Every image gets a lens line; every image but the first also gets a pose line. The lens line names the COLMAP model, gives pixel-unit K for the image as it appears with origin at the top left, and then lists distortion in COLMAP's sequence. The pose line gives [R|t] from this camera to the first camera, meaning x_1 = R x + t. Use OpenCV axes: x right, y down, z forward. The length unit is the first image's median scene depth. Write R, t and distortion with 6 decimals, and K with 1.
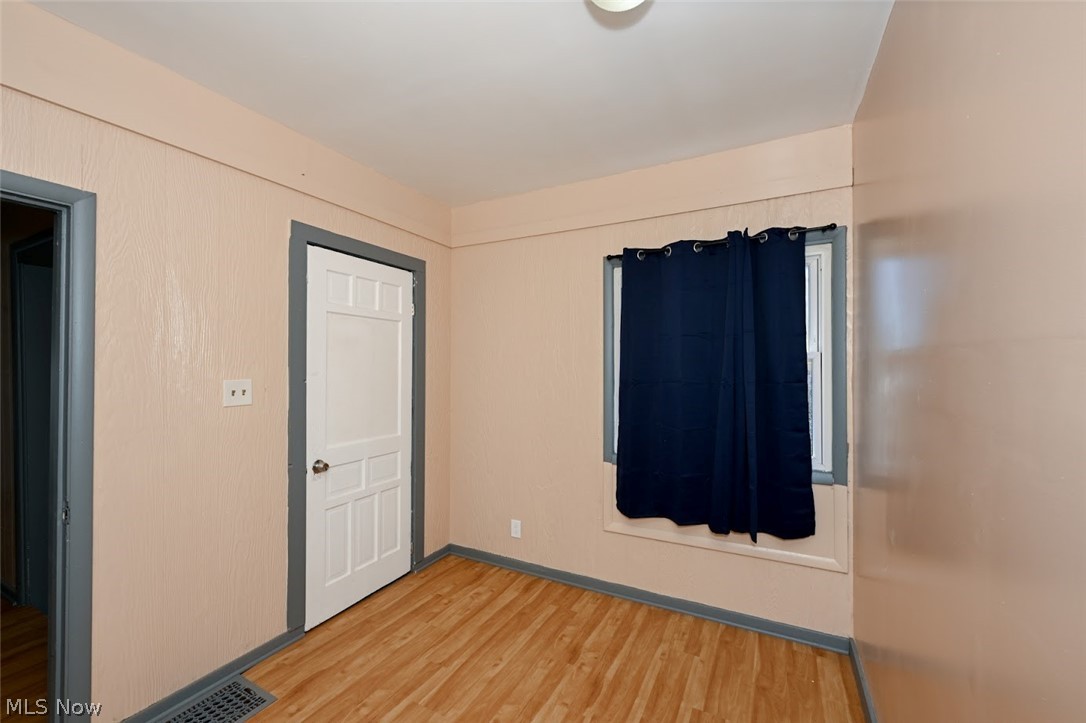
lens RADIAL K [[440.1, 0, 543.0], [0, 440.1, 361.5], [0, 0, 1]] dist [-0.002100, -0.000061]
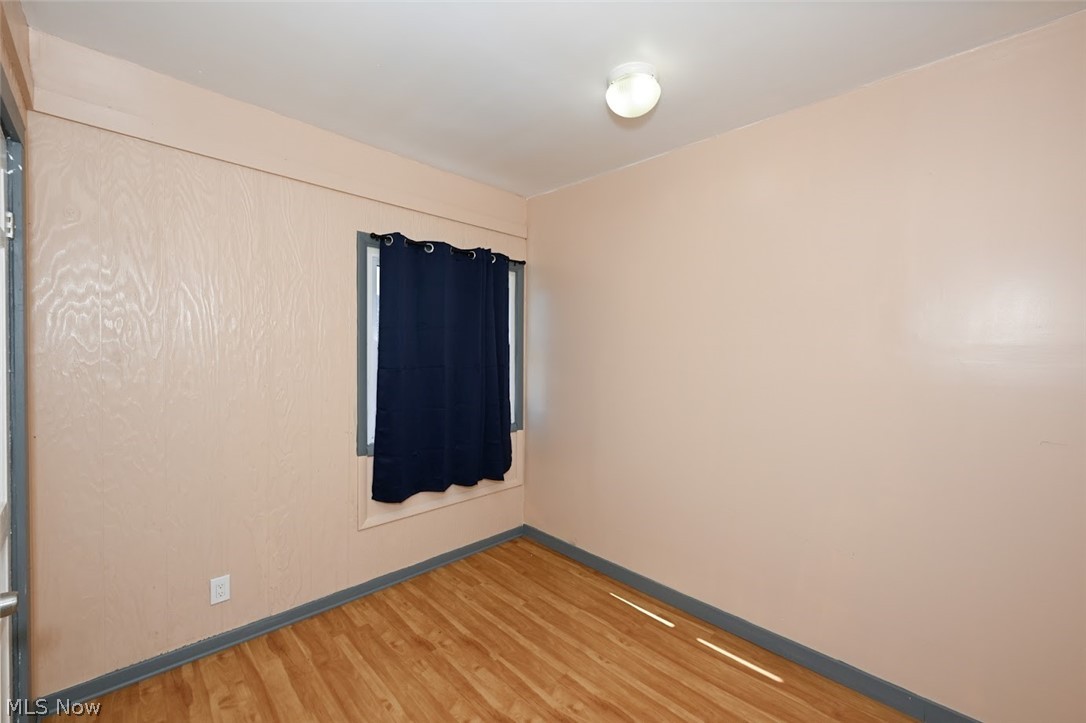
lens RADIAL K [[427.1, 0, 543.0], [0, 427.1, 361.5], [0, 0, 1]] dist [0.014253, -0.000373]
pose [[0.319794, -0.003167, 0.947482, -0.643607], [-0.008848, 0.999941, 0.006329, 0.025130], [-0.947446, -0.010407, 0.319748, 0.385642]]
